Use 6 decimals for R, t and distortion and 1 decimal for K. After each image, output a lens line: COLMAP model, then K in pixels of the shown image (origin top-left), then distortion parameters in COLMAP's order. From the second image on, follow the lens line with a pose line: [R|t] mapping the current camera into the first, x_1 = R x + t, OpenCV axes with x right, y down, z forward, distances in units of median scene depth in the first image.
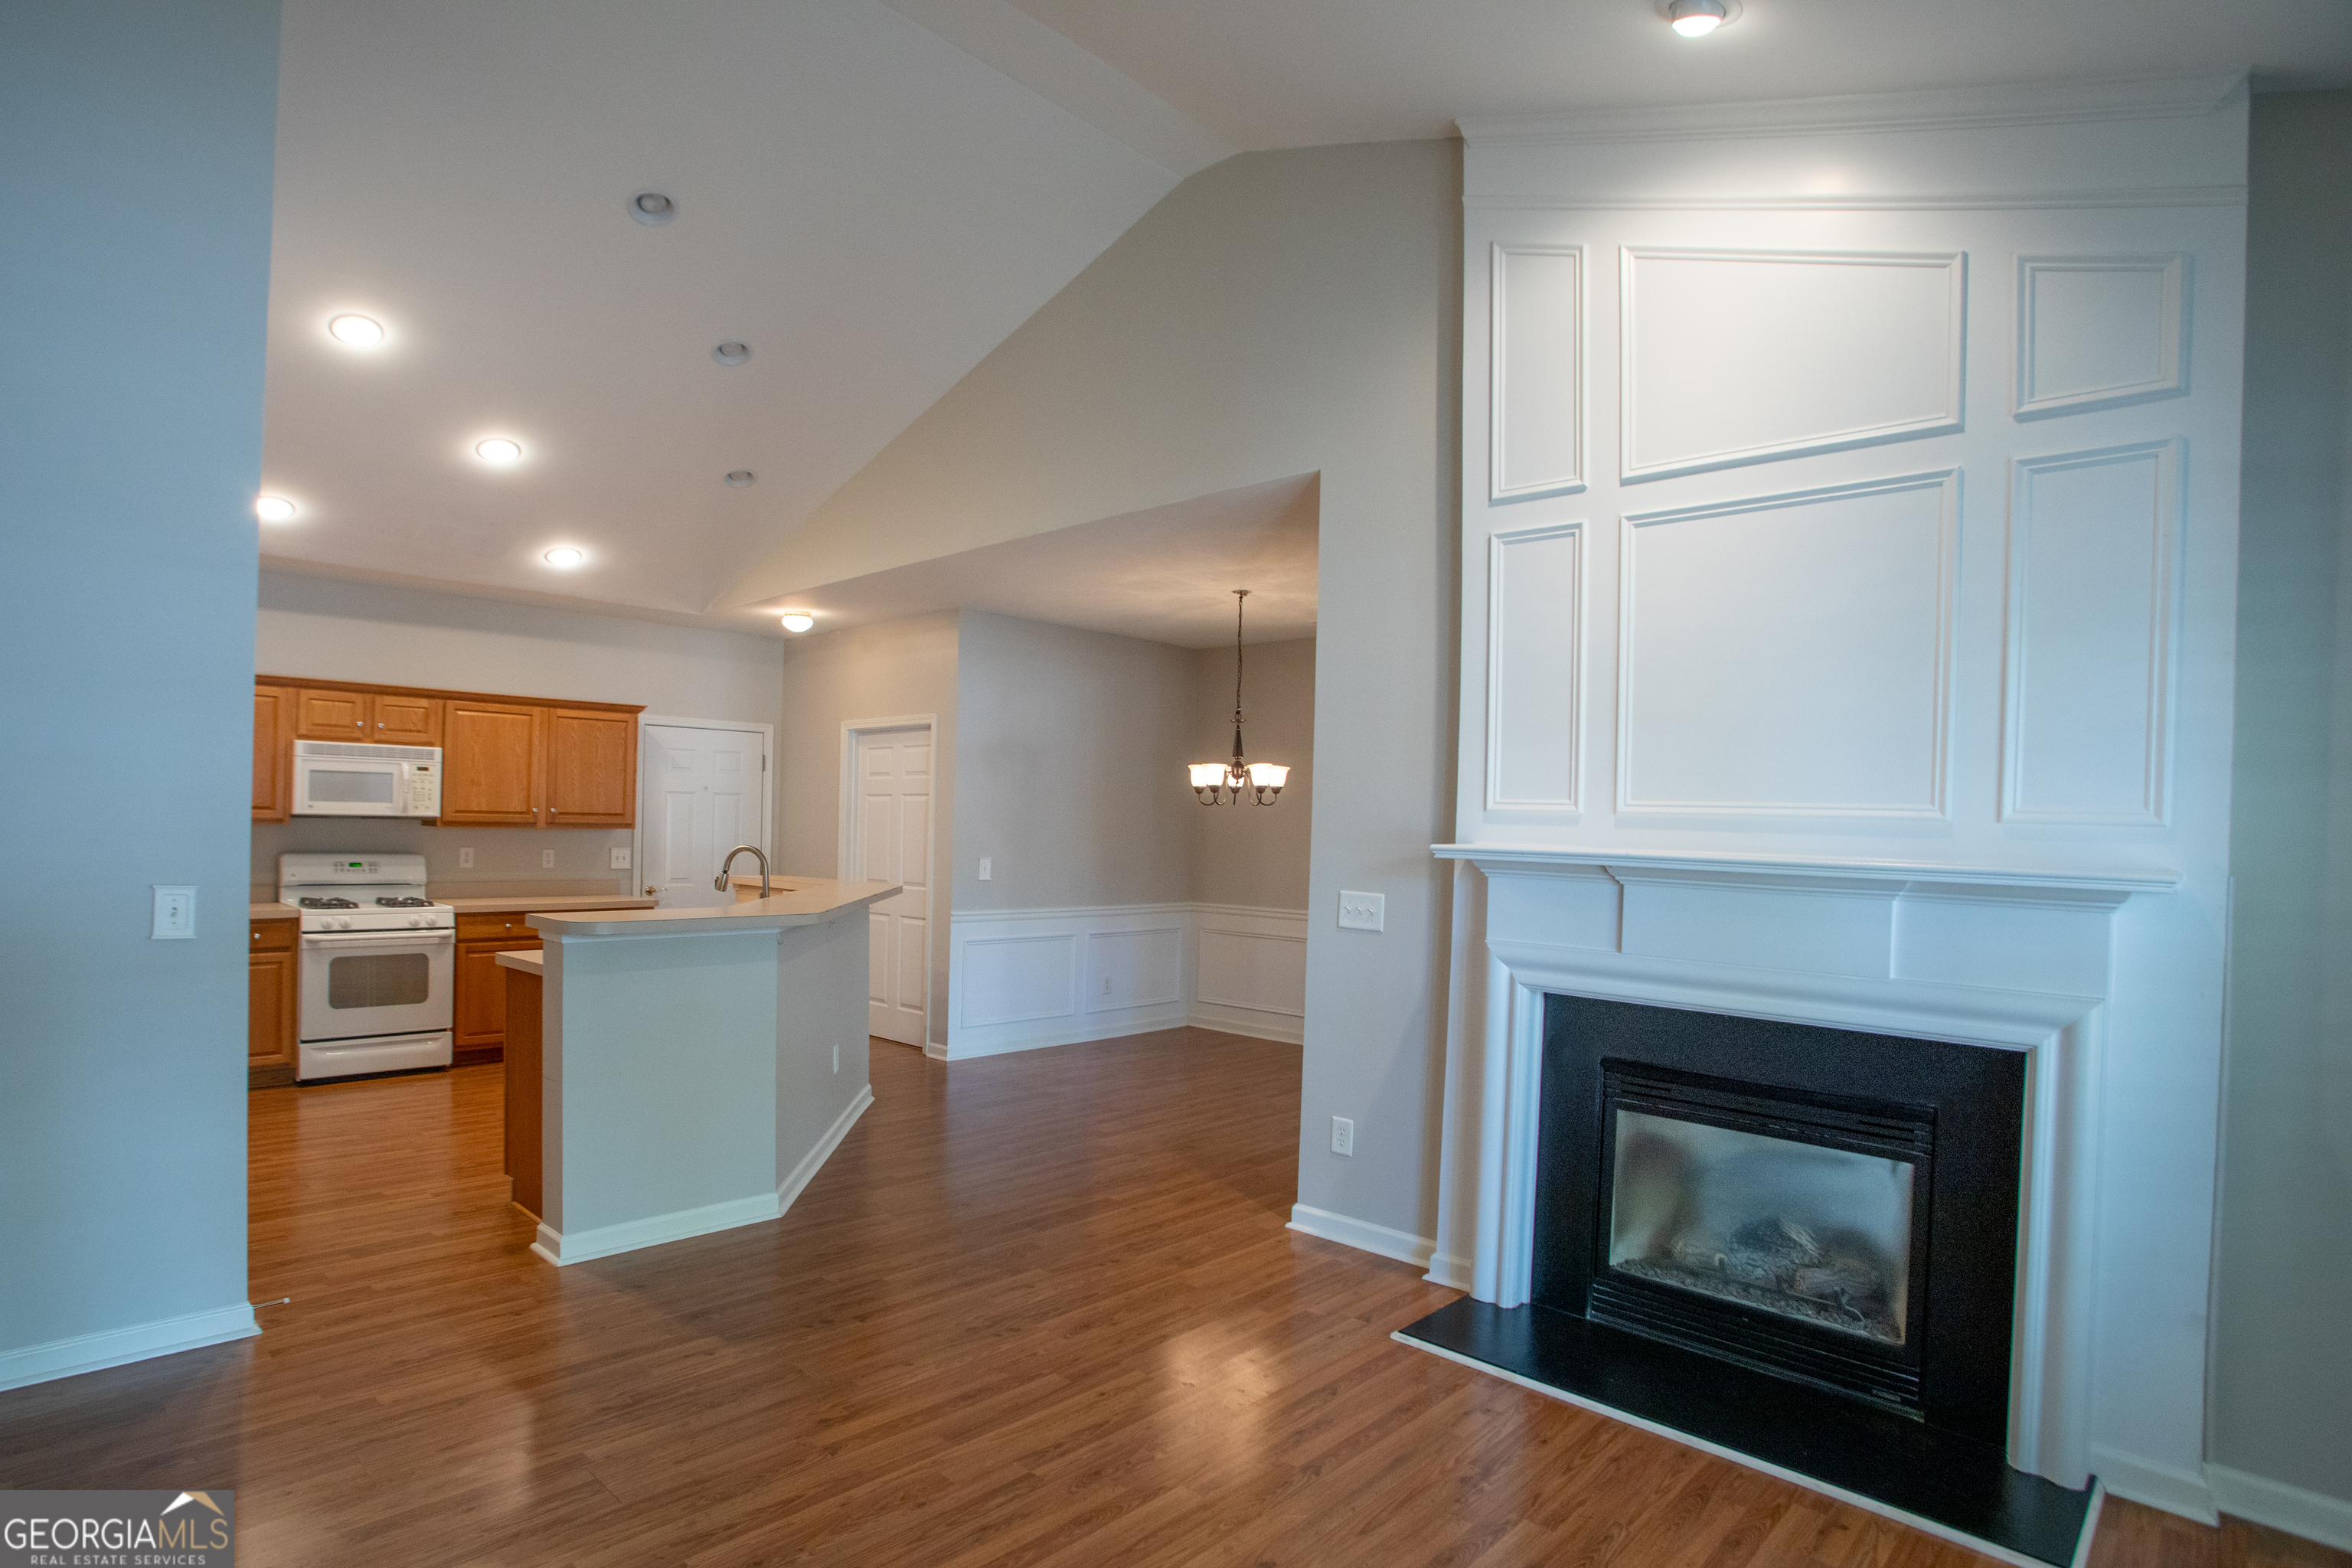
lens RADIAL K [[1226.6, 0, 1046.0], [0, 1226.6, 825.7], [0, 0, 1]] dist [-0.039661, 0.001552]
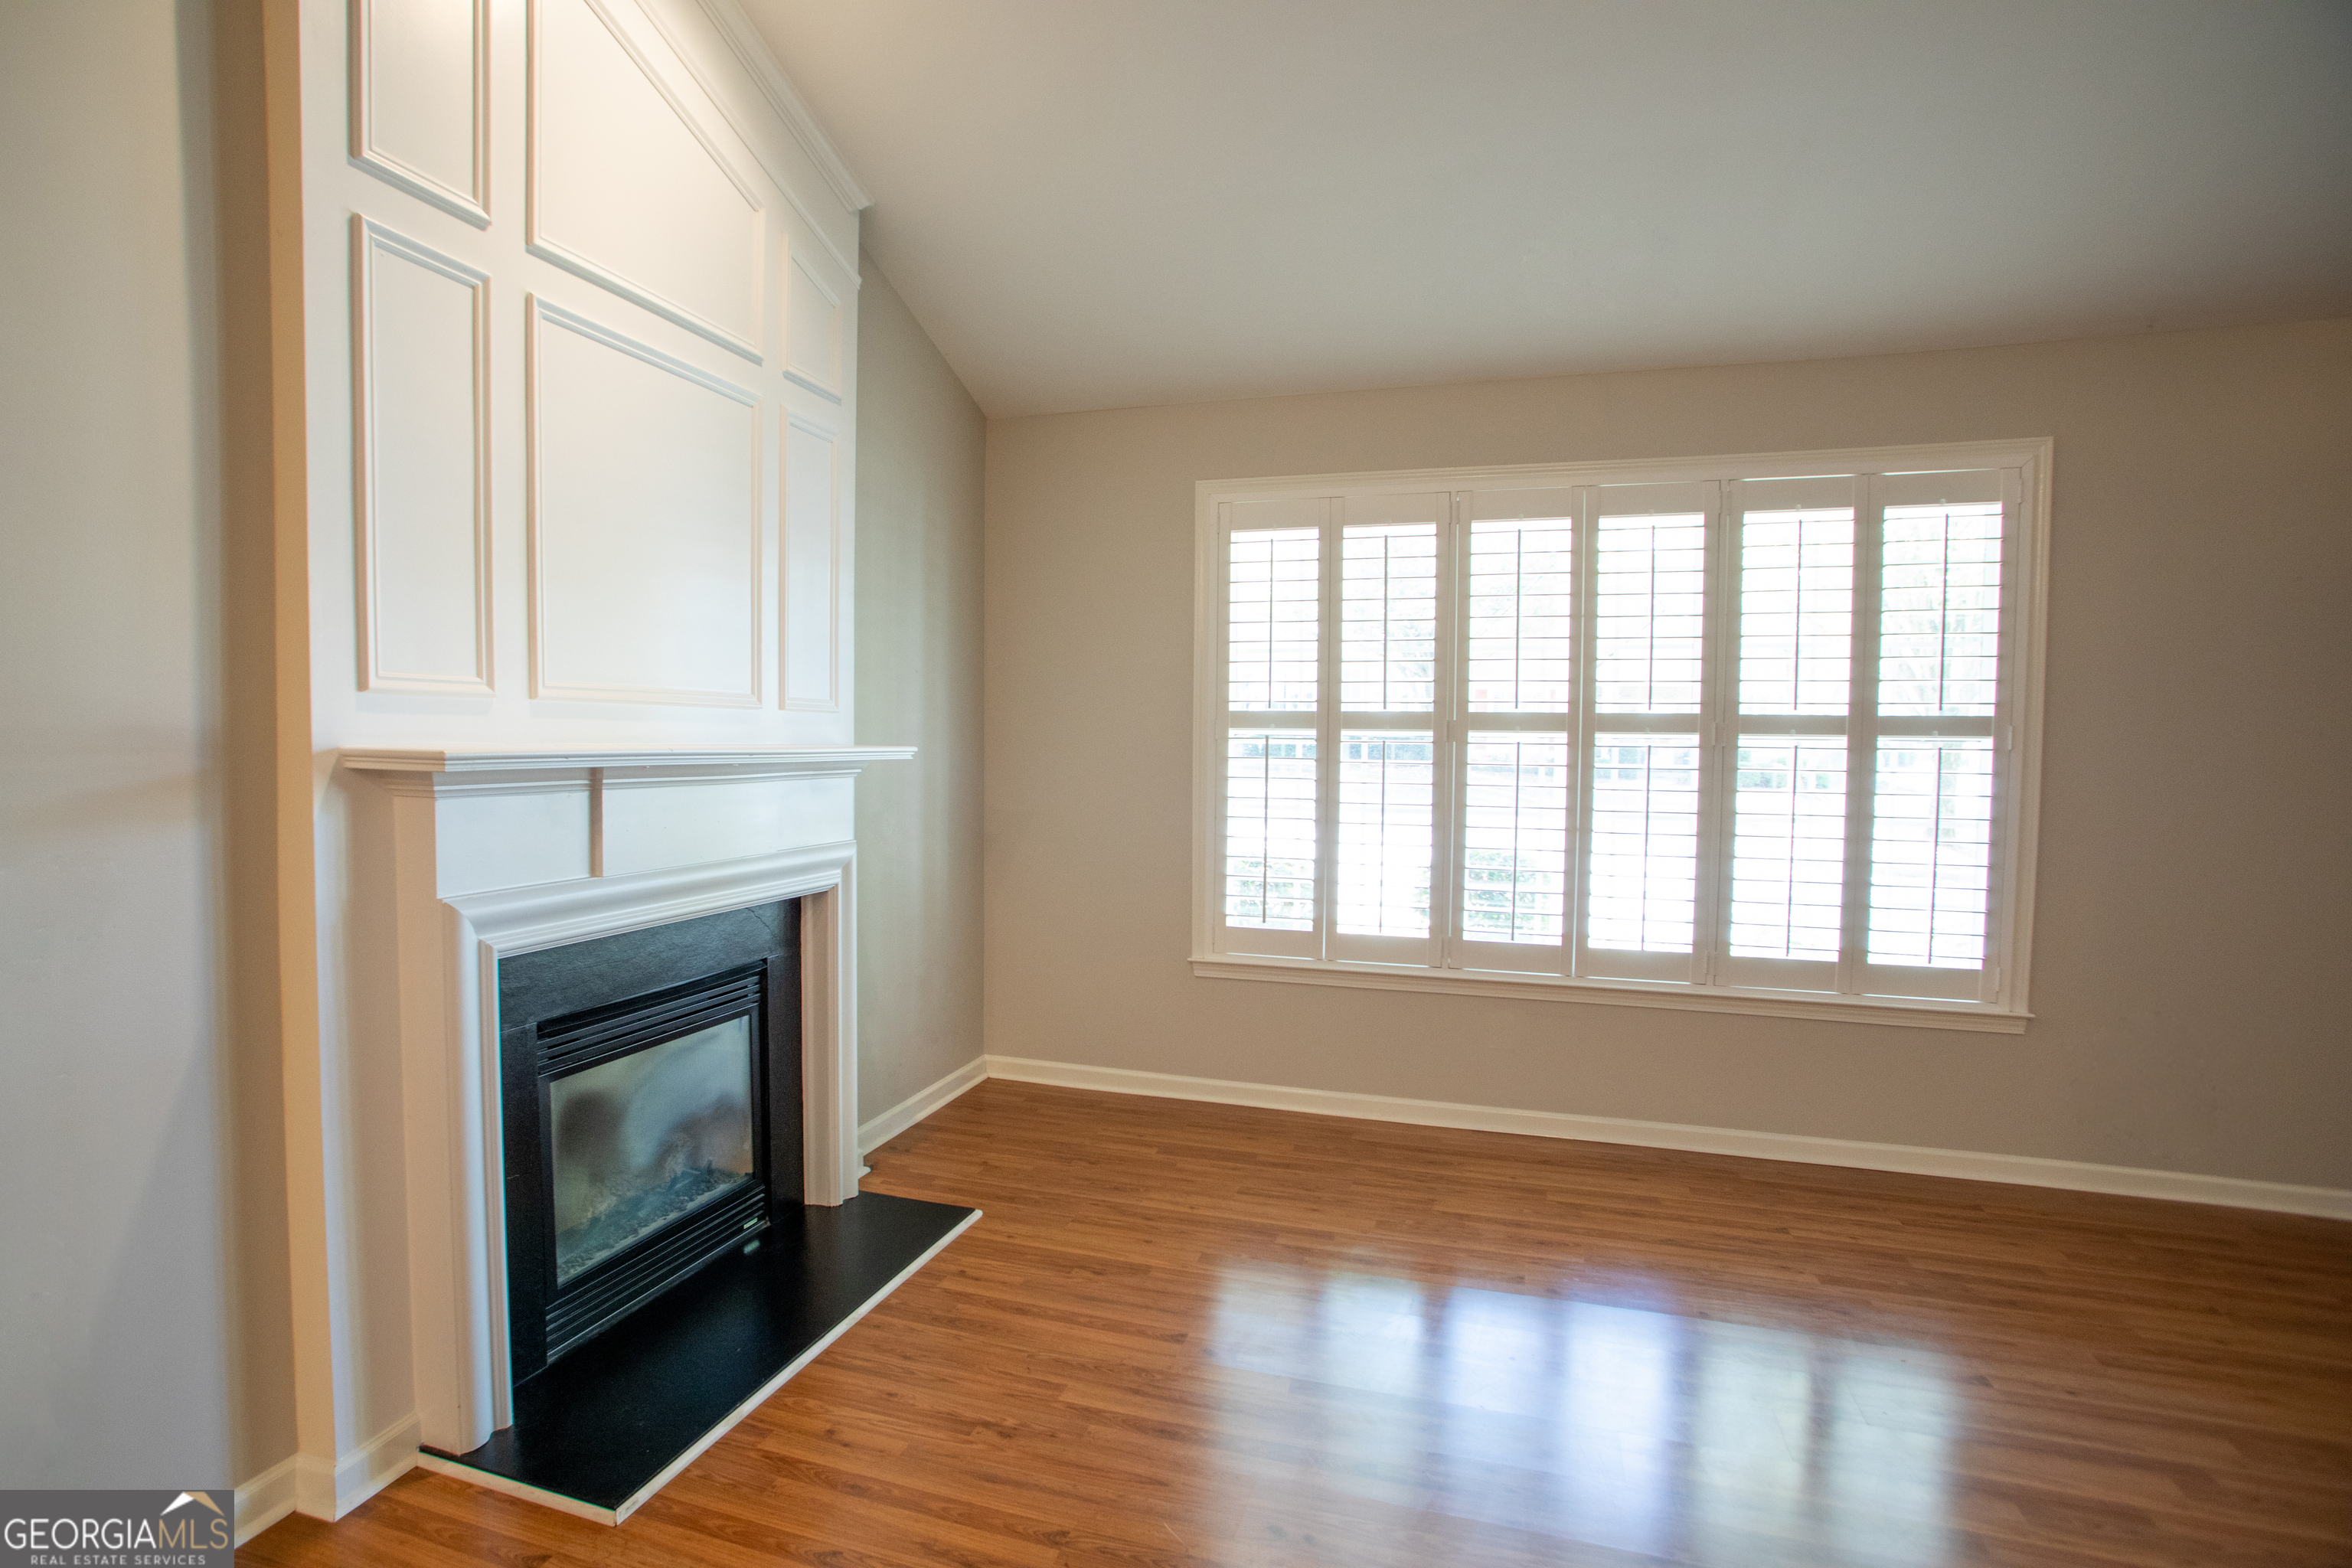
lens RADIAL K [[1161.7, 0, 1124.6], [0, 1161.7, 771.1], [0, 0, 1]] dist [-0.052969, 0.015655]
pose [[-0.463880, -0.066537, 0.883396, -0.168156], [-0.019682, 0.997703, 0.064811, -0.009098], [-0.885679, 0.012678, -0.464124, 0.521673]]
